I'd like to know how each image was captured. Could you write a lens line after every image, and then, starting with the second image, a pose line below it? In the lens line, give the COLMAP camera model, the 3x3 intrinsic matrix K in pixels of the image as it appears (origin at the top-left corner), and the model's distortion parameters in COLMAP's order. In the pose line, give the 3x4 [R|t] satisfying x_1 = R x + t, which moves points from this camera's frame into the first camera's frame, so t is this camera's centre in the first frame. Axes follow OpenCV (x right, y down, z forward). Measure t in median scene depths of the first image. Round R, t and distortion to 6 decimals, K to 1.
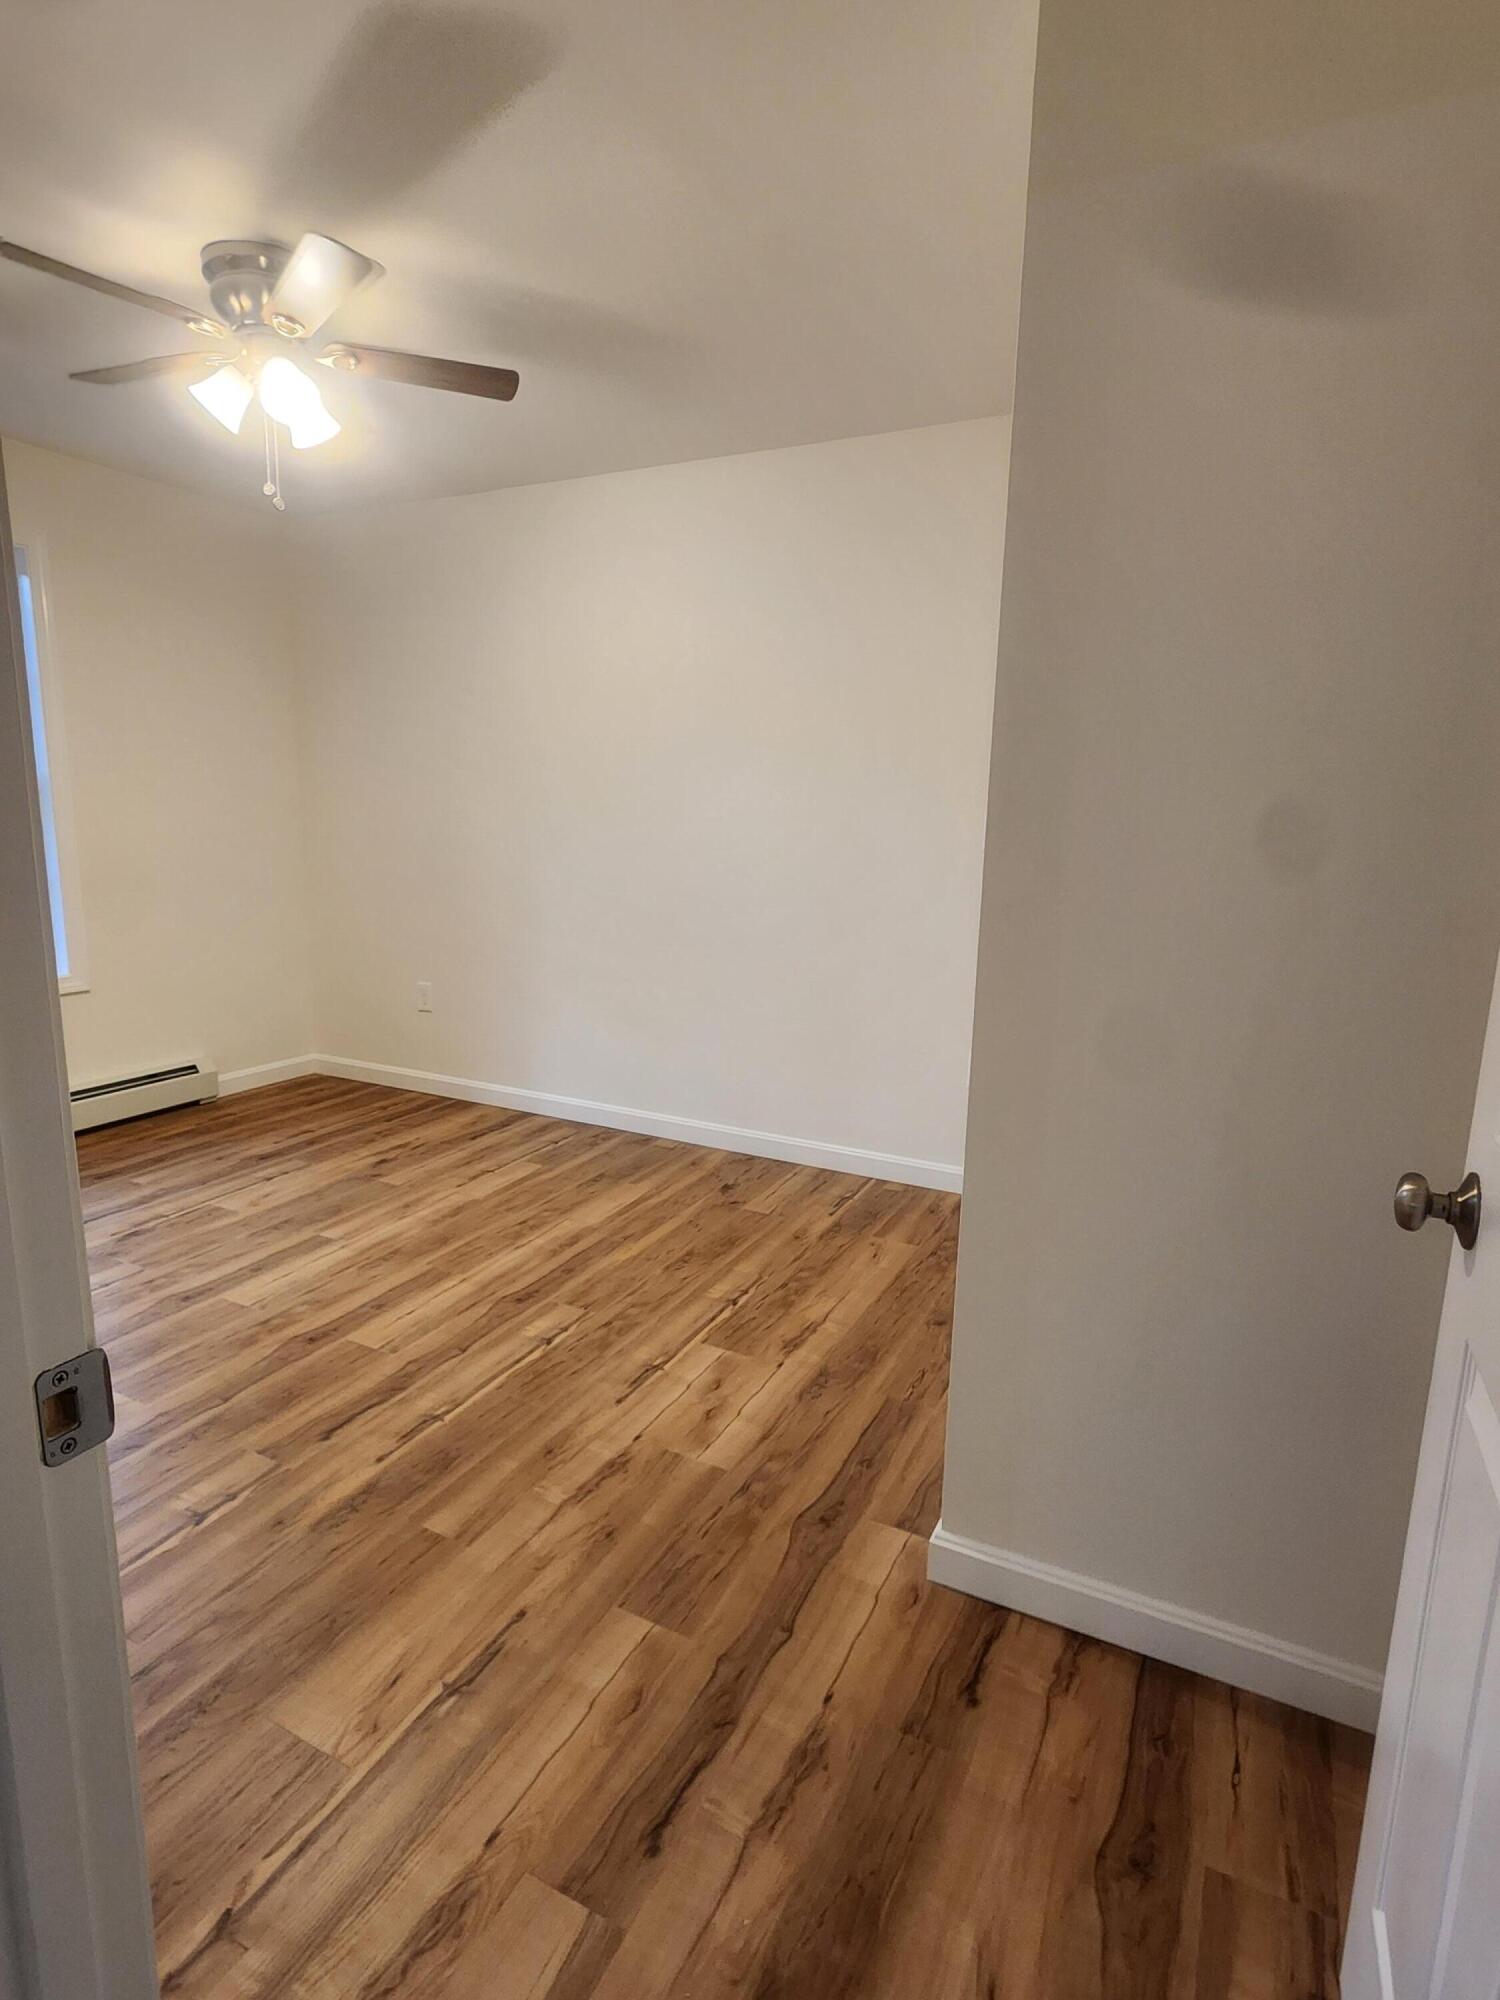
lens RADIAL K [[1092.6, 0, 750.0], [0, 1092.6, 1000.0], [0, 0, 1]] dist [0.017663, 0.002095]
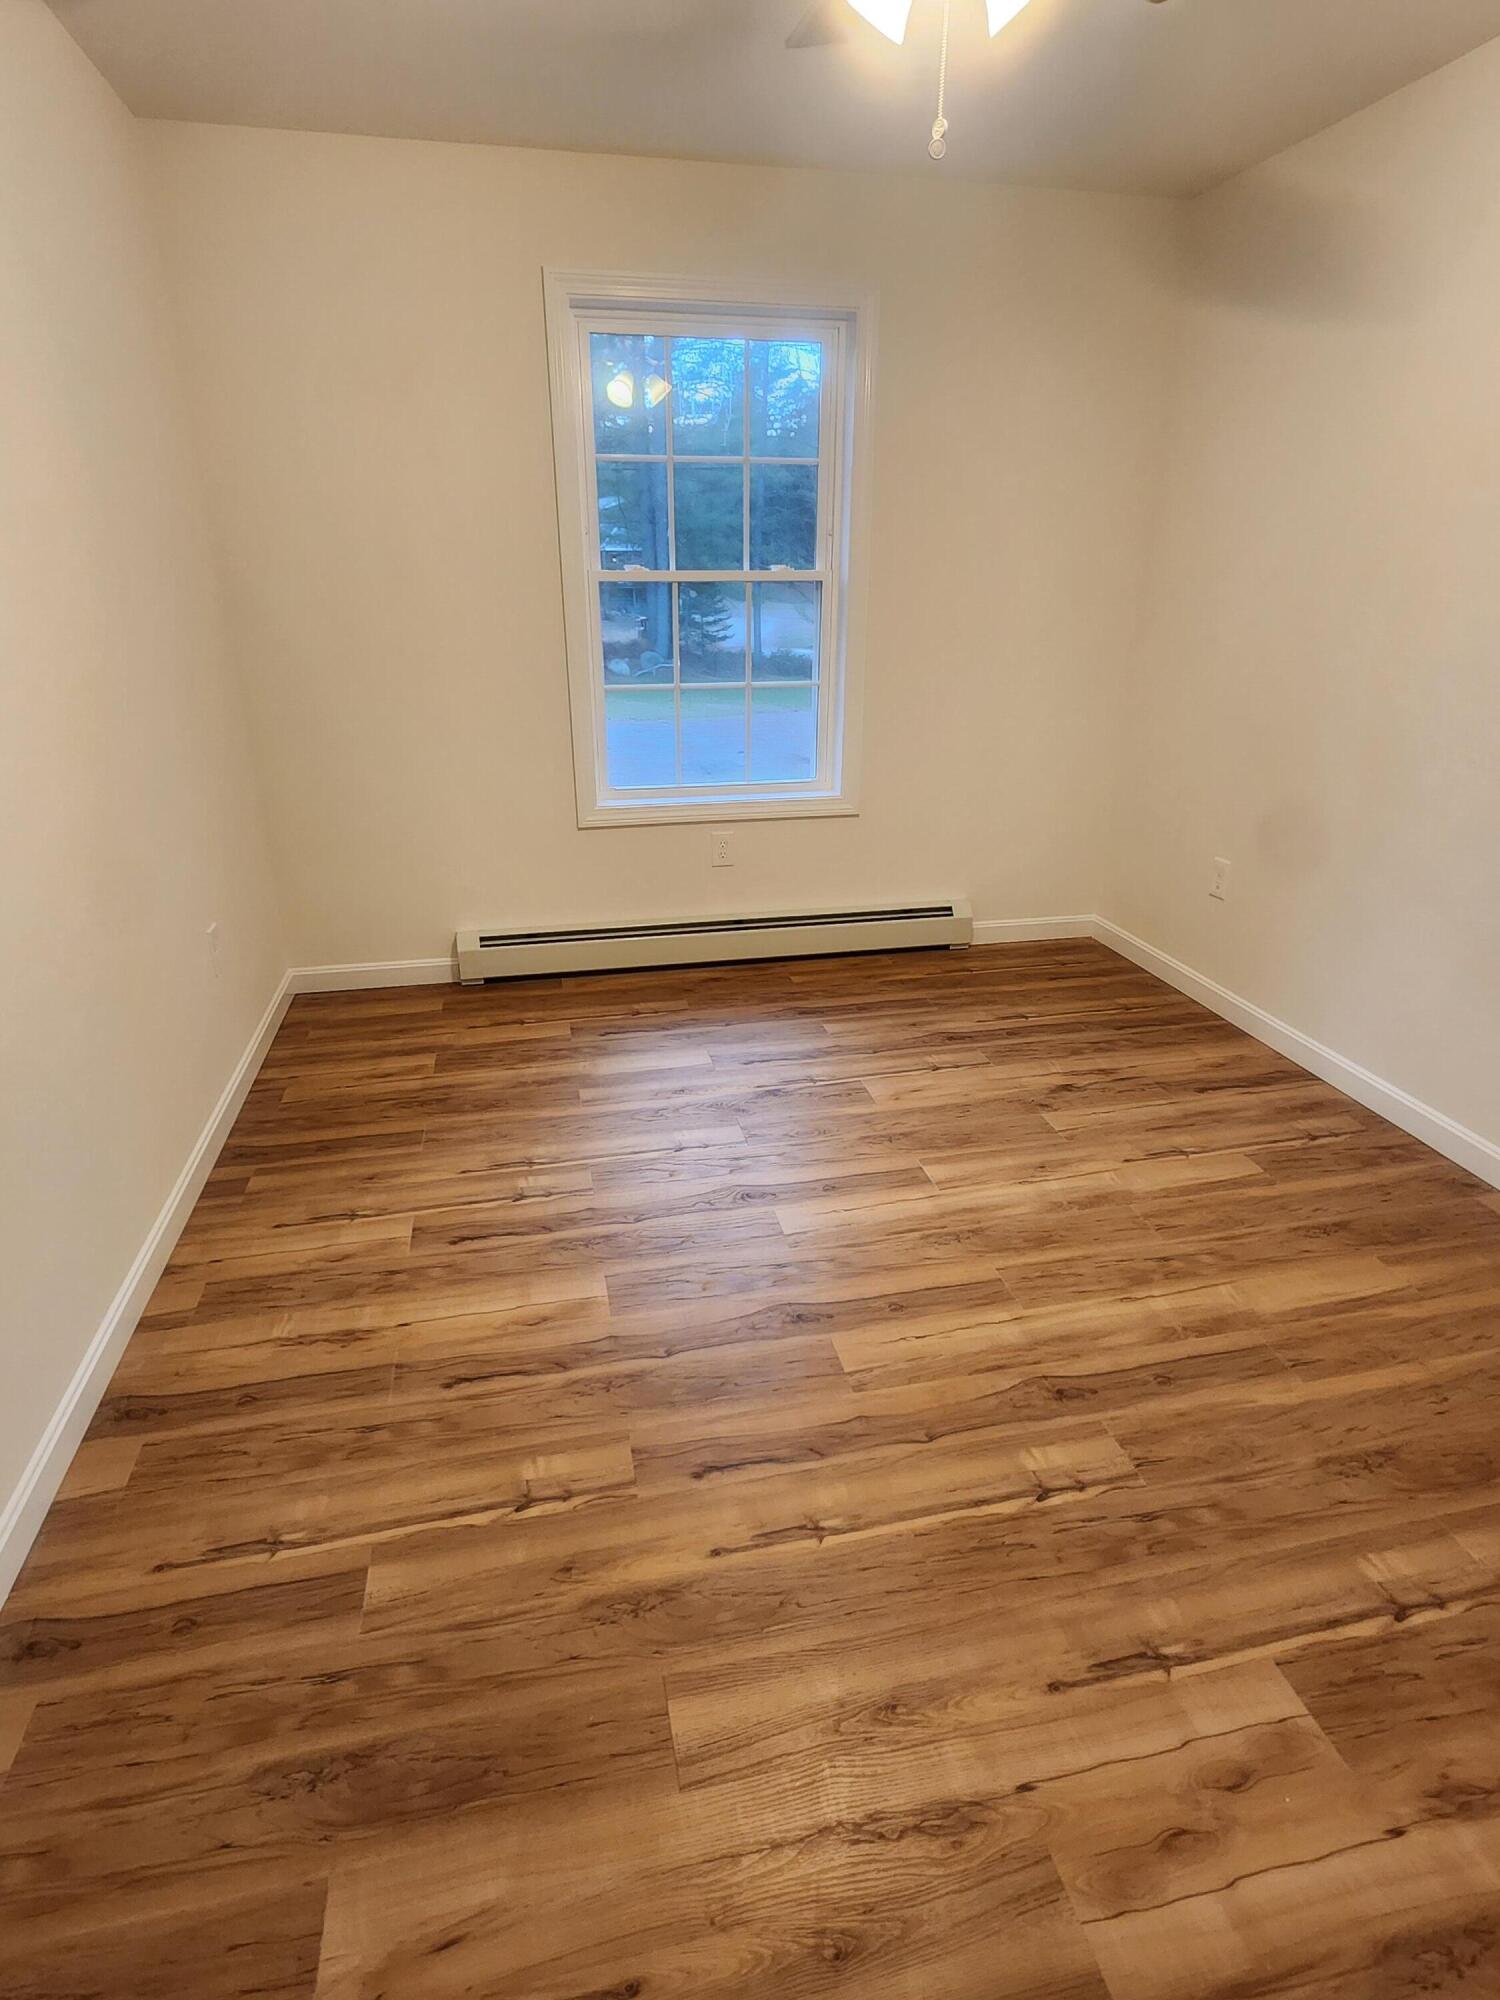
lens RADIAL K [[1052.5, 0, 750.0], [0, 1052.5, 1000.0], [0, 0, 1]] dist [-0.000767, 0.002214]
pose [[0.623876, 0.280494, -0.729453, 0.067946], [-0.124356, 0.957111, 0.261677, -0.094066], [0.771566, -0.072542, 0.632000, 0.378590]]
